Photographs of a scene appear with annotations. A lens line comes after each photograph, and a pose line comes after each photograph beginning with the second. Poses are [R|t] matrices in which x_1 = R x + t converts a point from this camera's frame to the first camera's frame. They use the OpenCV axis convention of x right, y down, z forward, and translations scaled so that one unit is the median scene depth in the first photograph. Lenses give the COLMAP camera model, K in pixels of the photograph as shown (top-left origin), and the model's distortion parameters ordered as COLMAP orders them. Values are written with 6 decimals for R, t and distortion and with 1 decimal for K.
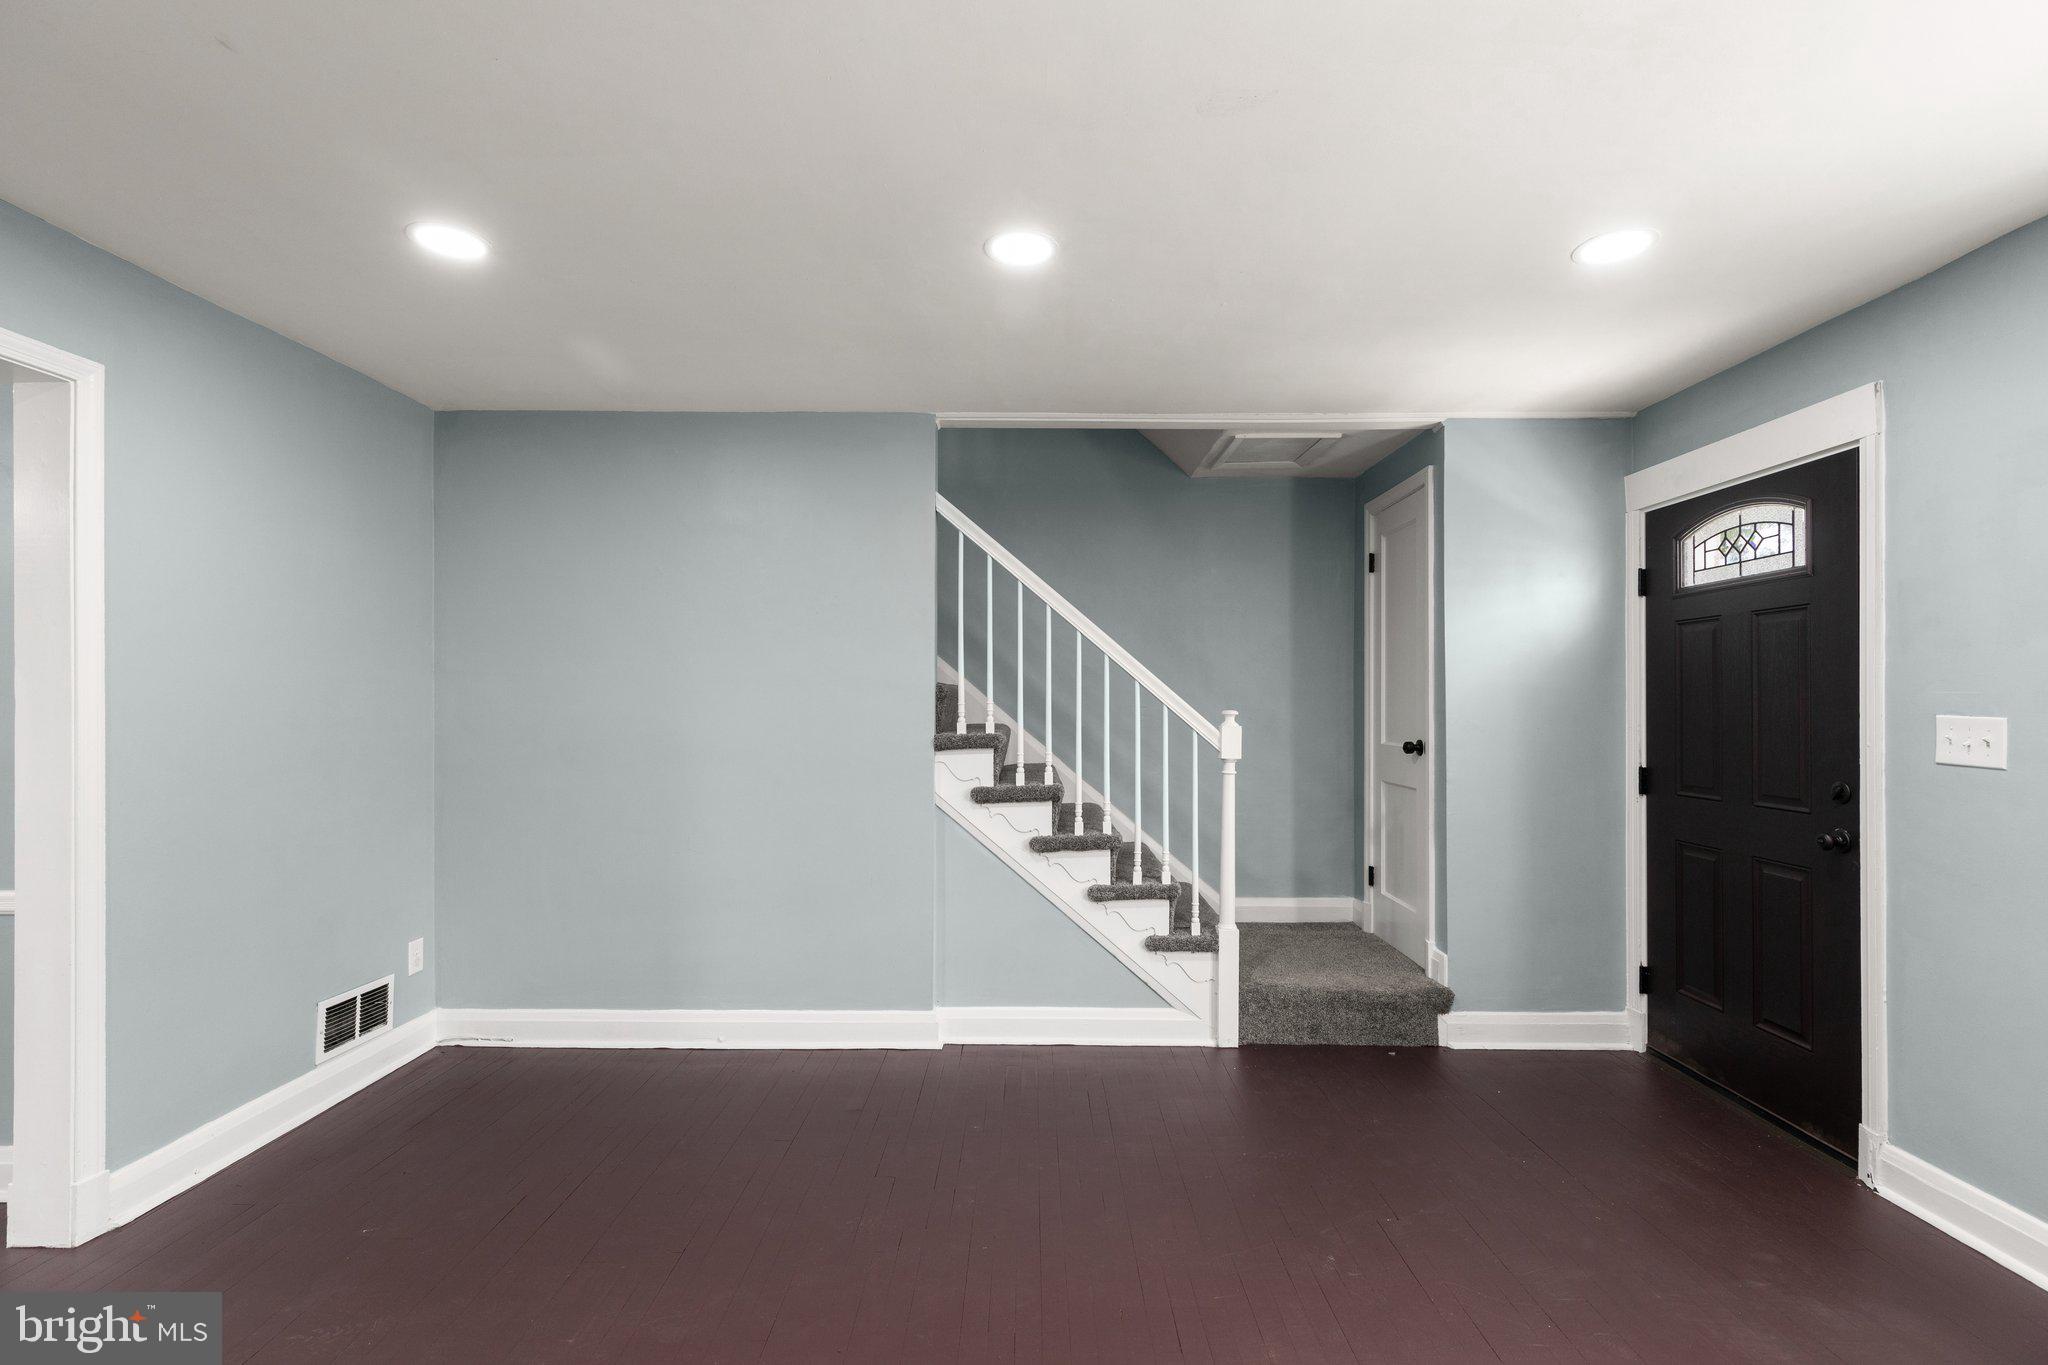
lens RADIAL K [[935.1, 0, 1024.1], [0, 935.1, 699.6], [0, 0, 1]] dist [0.003768, 0.000396]
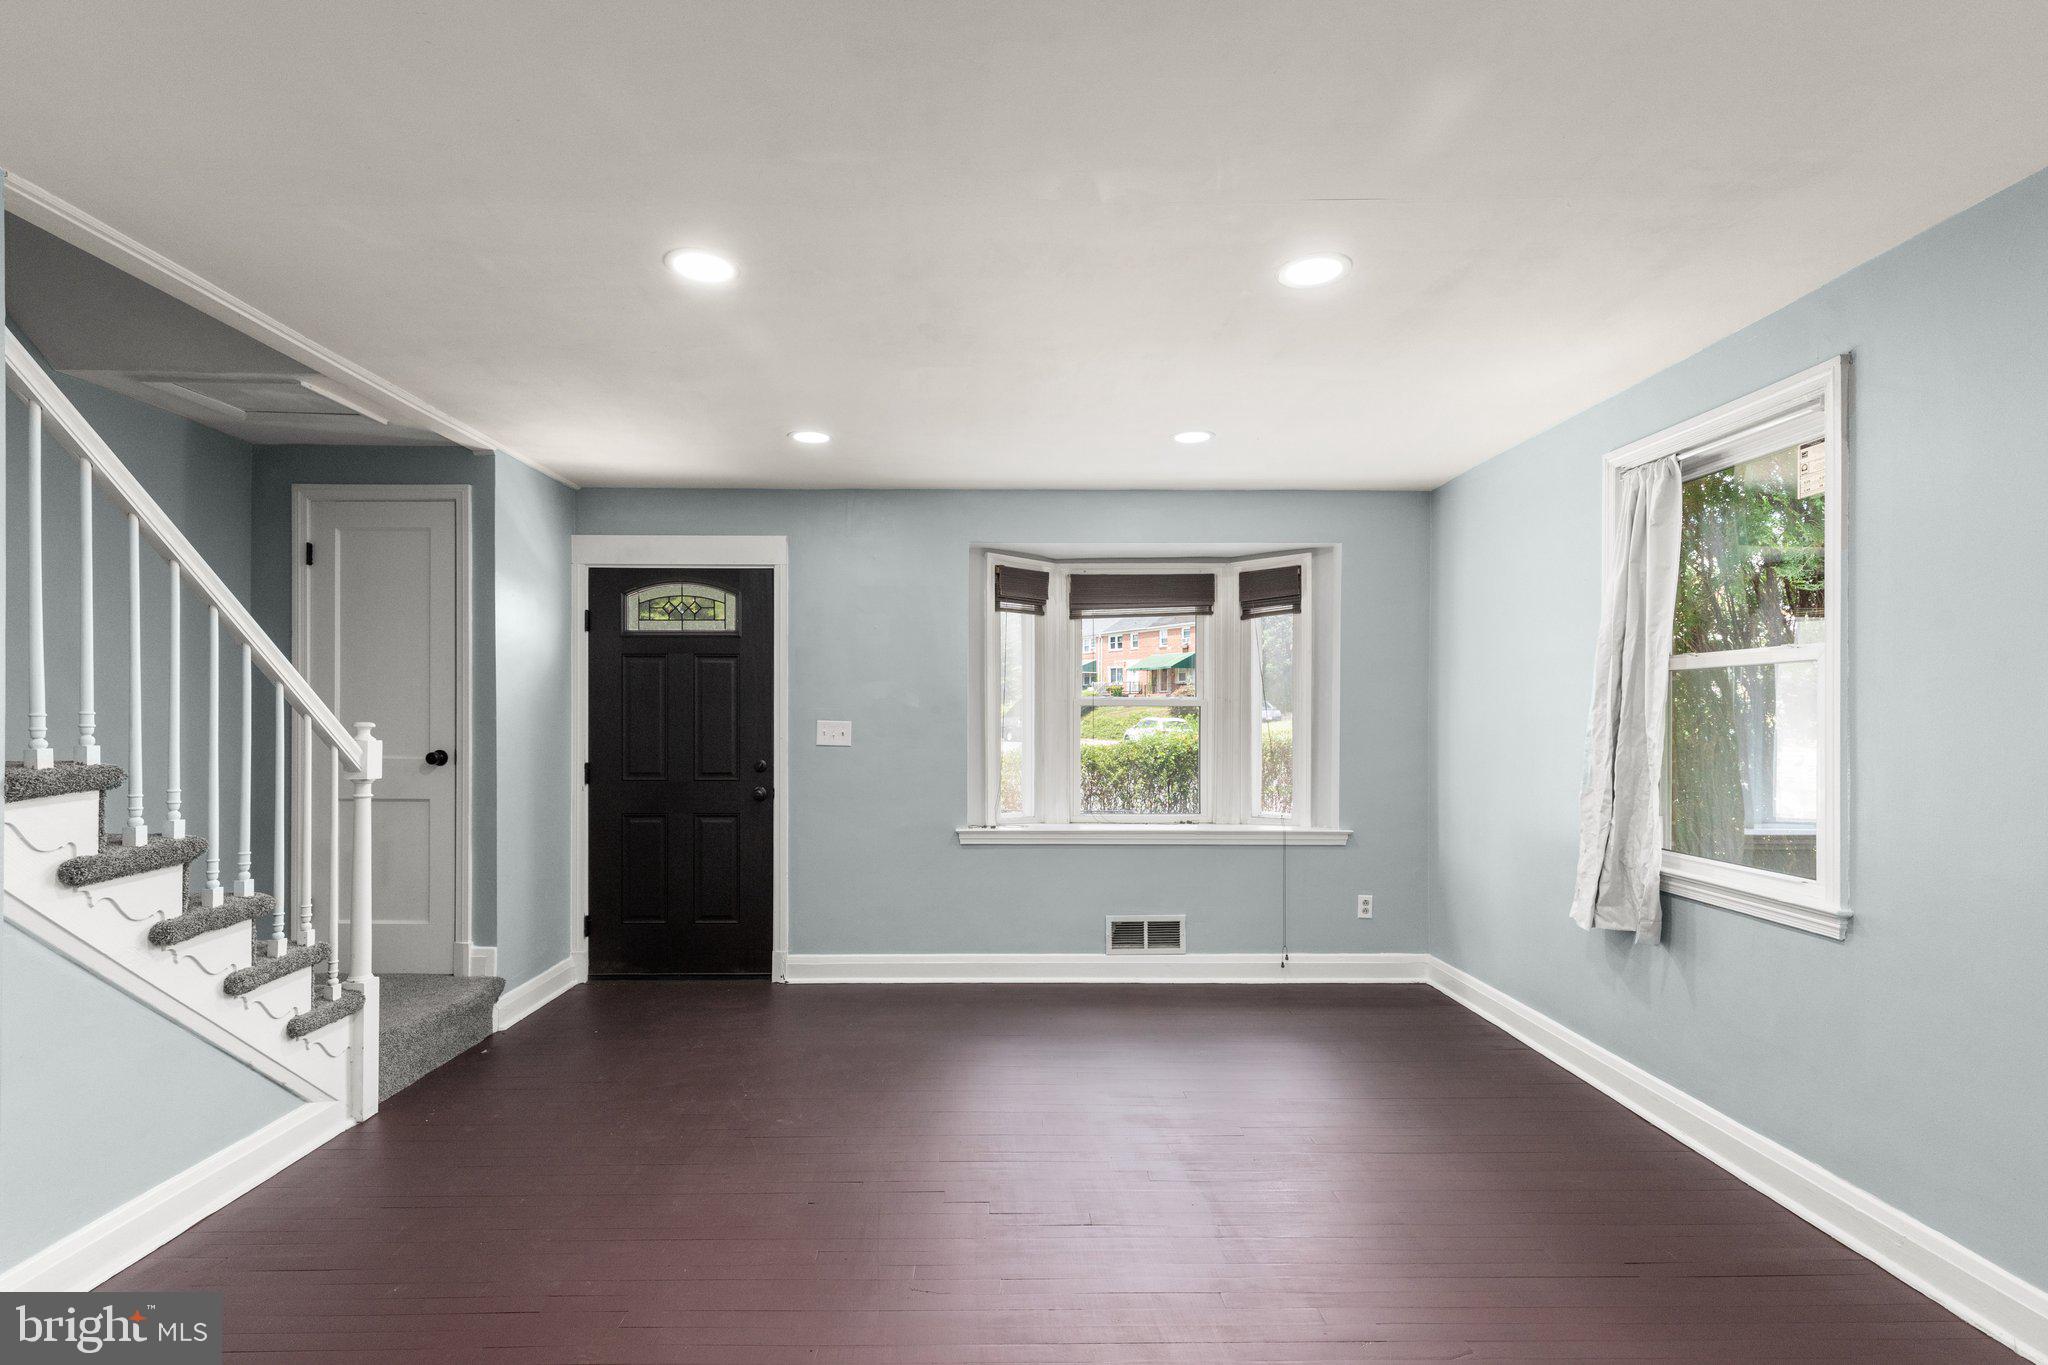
lens RADIAL K [[916.7, 0, 1024.8], [0, 916.7, 724.8], [0, 0, 1]] dist [0.002421, 0.000159]
pose [[-0.028649, -0.011698, 0.999521, -0.629862], [-0.006042, 0.999915, 0.011529, 0.000813], [-0.999571, -0.005709, -0.028718, 0.429258]]
